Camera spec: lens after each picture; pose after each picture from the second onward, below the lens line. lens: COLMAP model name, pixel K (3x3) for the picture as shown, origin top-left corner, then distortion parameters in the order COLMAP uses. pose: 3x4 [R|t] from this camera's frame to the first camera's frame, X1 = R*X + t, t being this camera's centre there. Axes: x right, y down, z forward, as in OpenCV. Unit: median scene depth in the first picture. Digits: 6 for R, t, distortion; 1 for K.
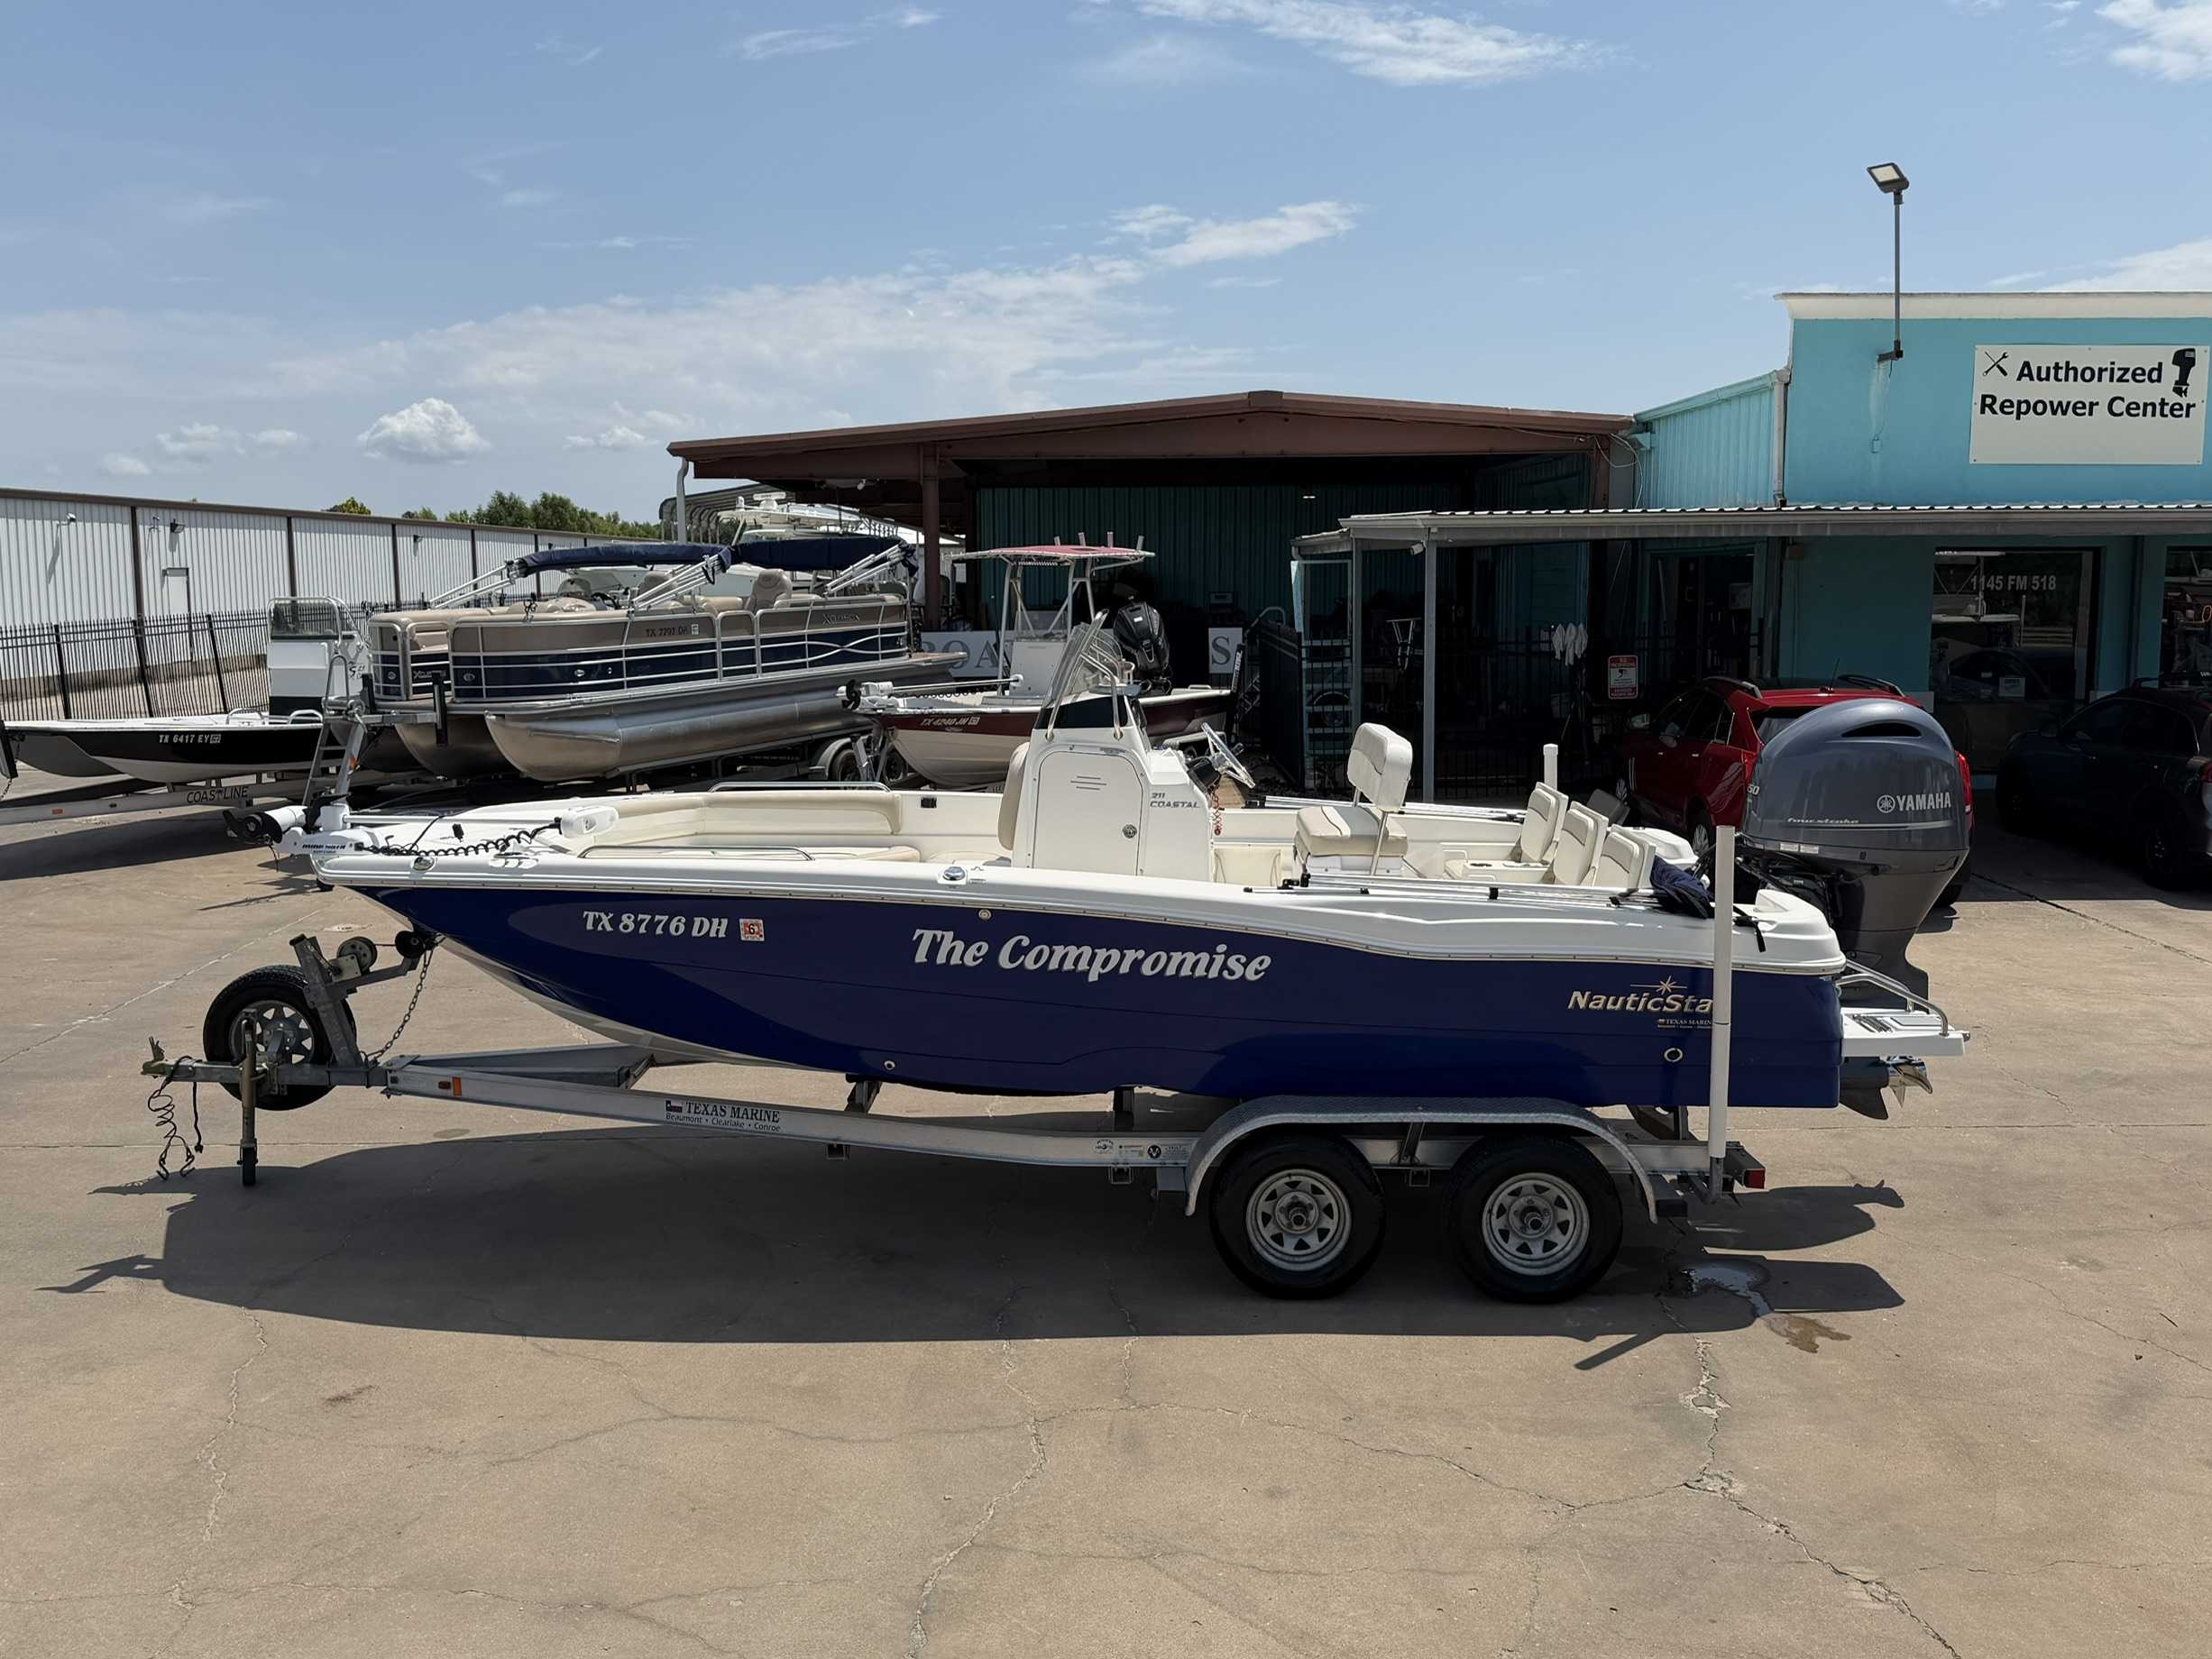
lens RADIAL K [[1753.7, 0, 1089.5], [0, 1753.7, 794.4], [0, 0, 1]] dist [0.116938, -0.211584]
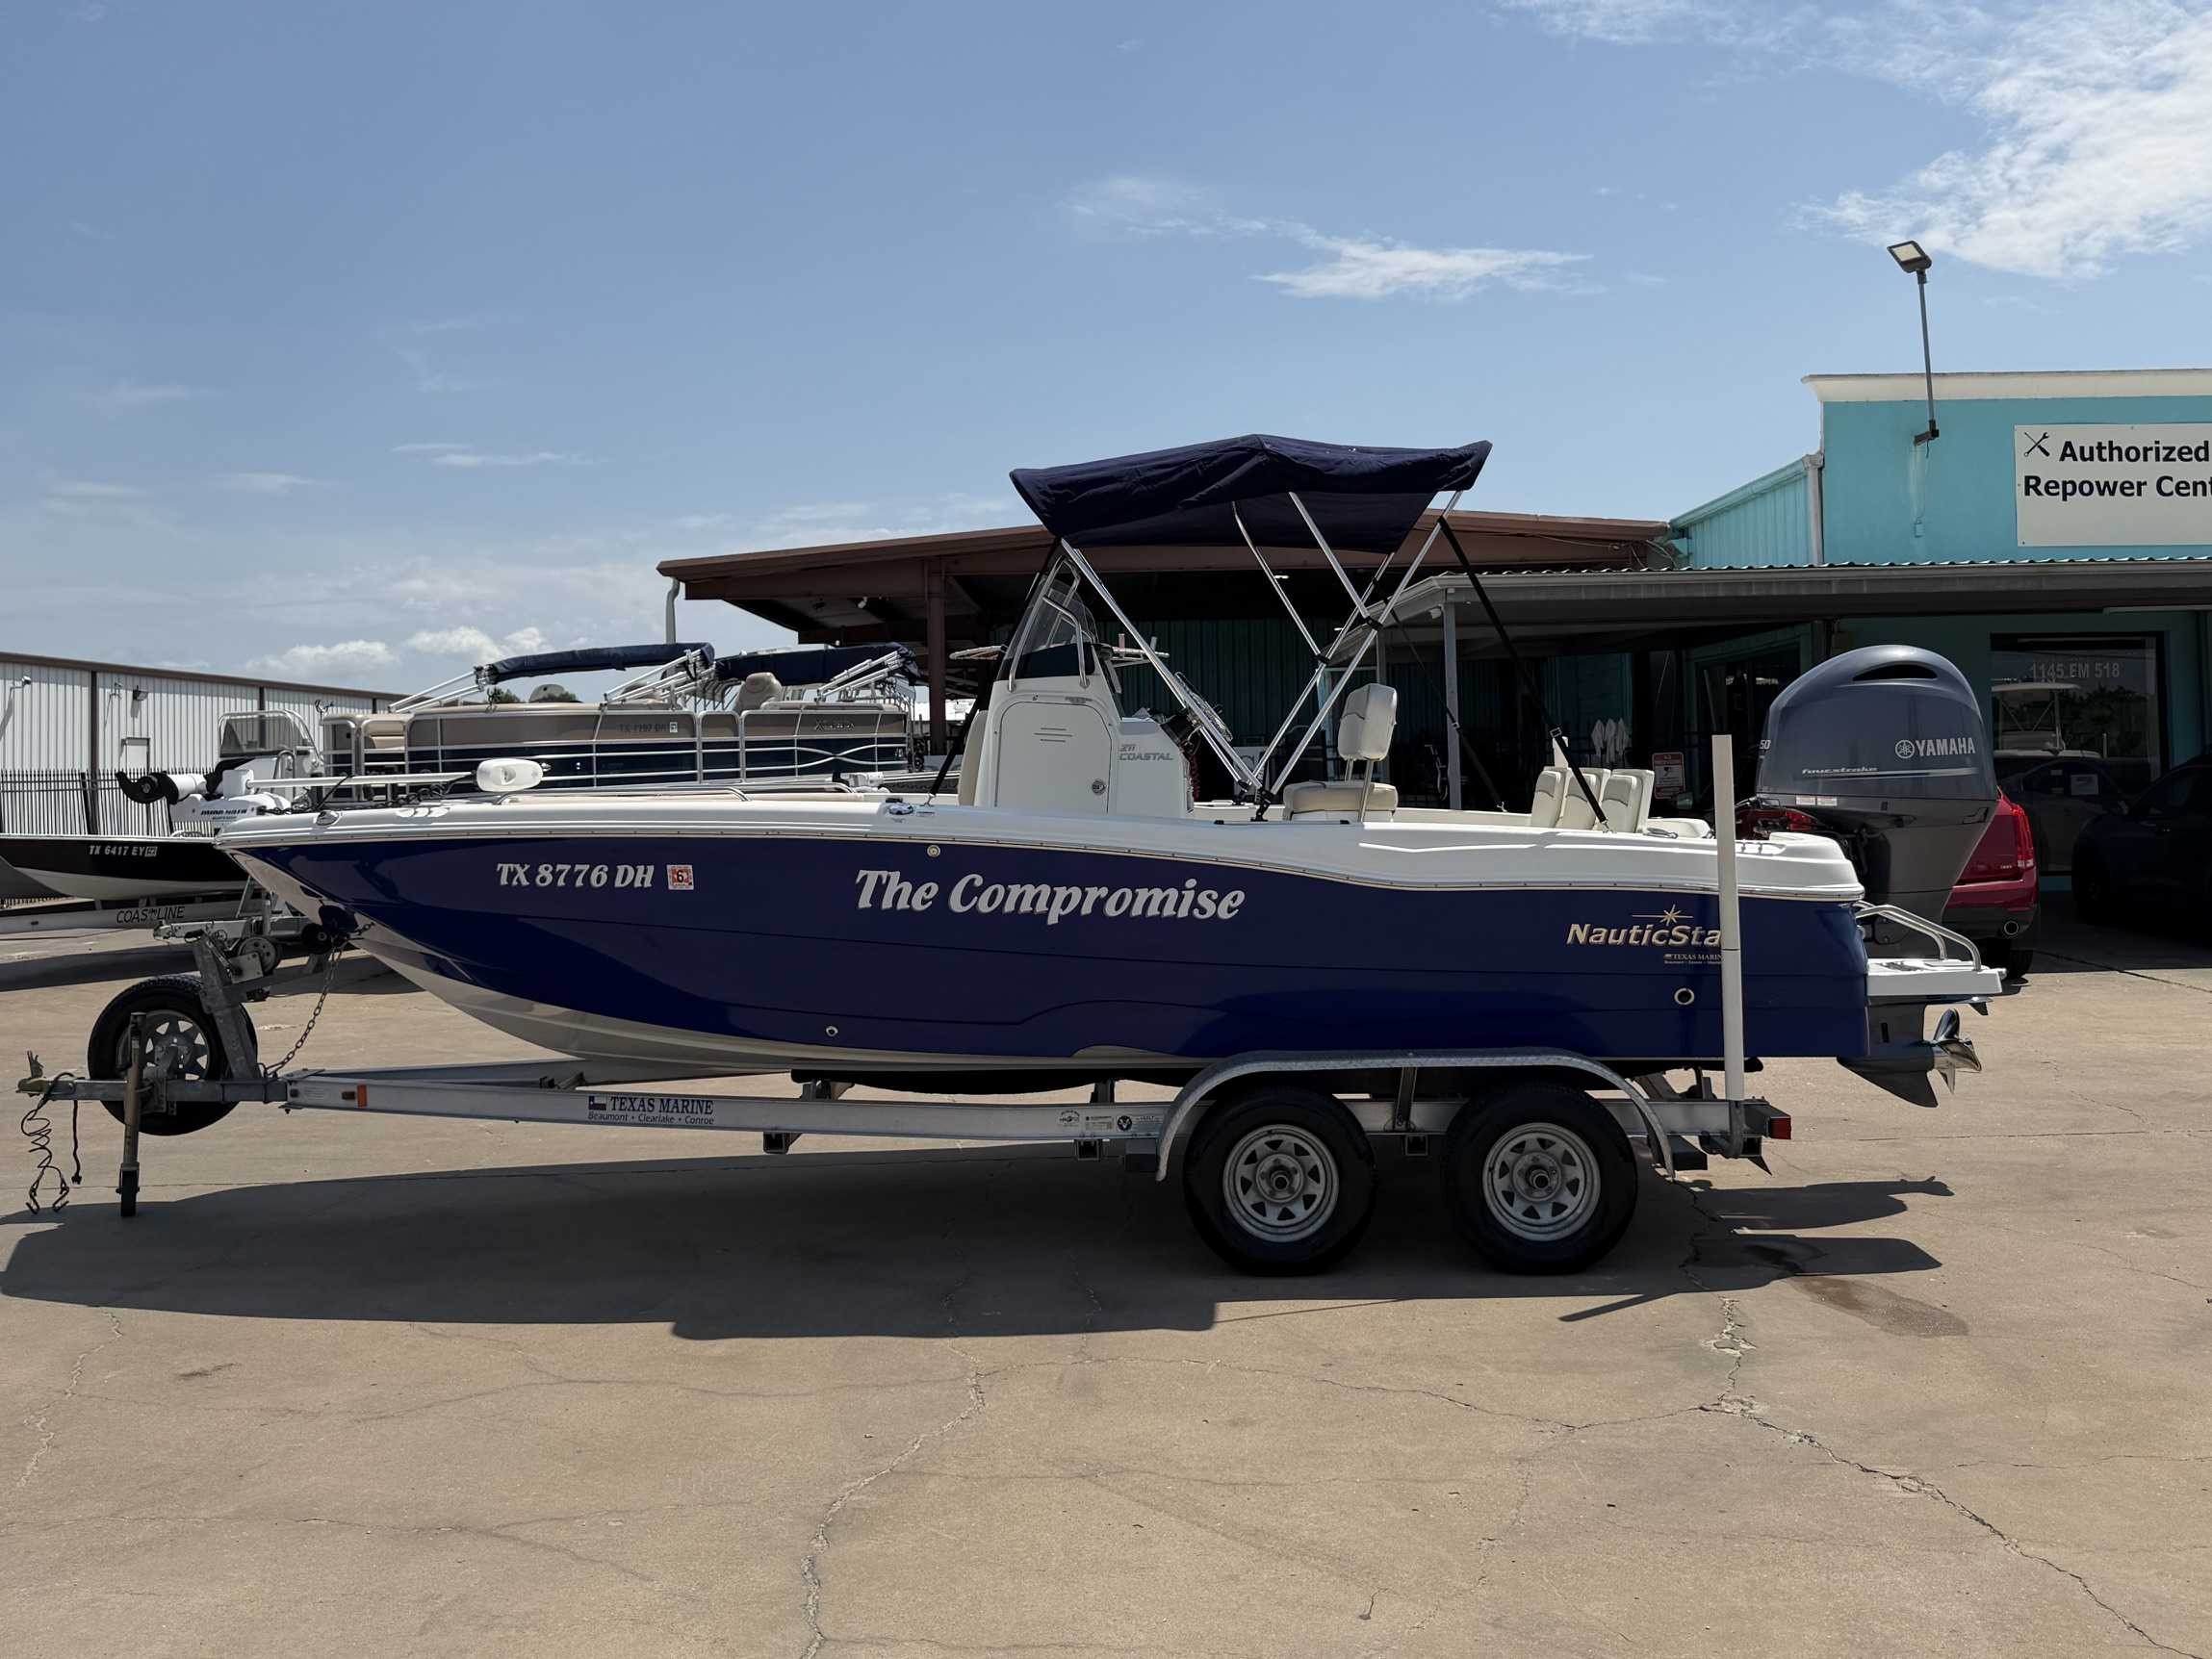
lens RADIAL K [[1887.3, 0, 1149.8], [0, 1887.3, 731.5], [0, 0, 1]] dist [0.127263, -0.247719]
pose [[0.999819, -0.014340, 0.012497, 0.041985], [0.015978, 0.989635, -0.142711, 0.148501], [-0.010321, 0.142884, 0.989686, 0.005839]]
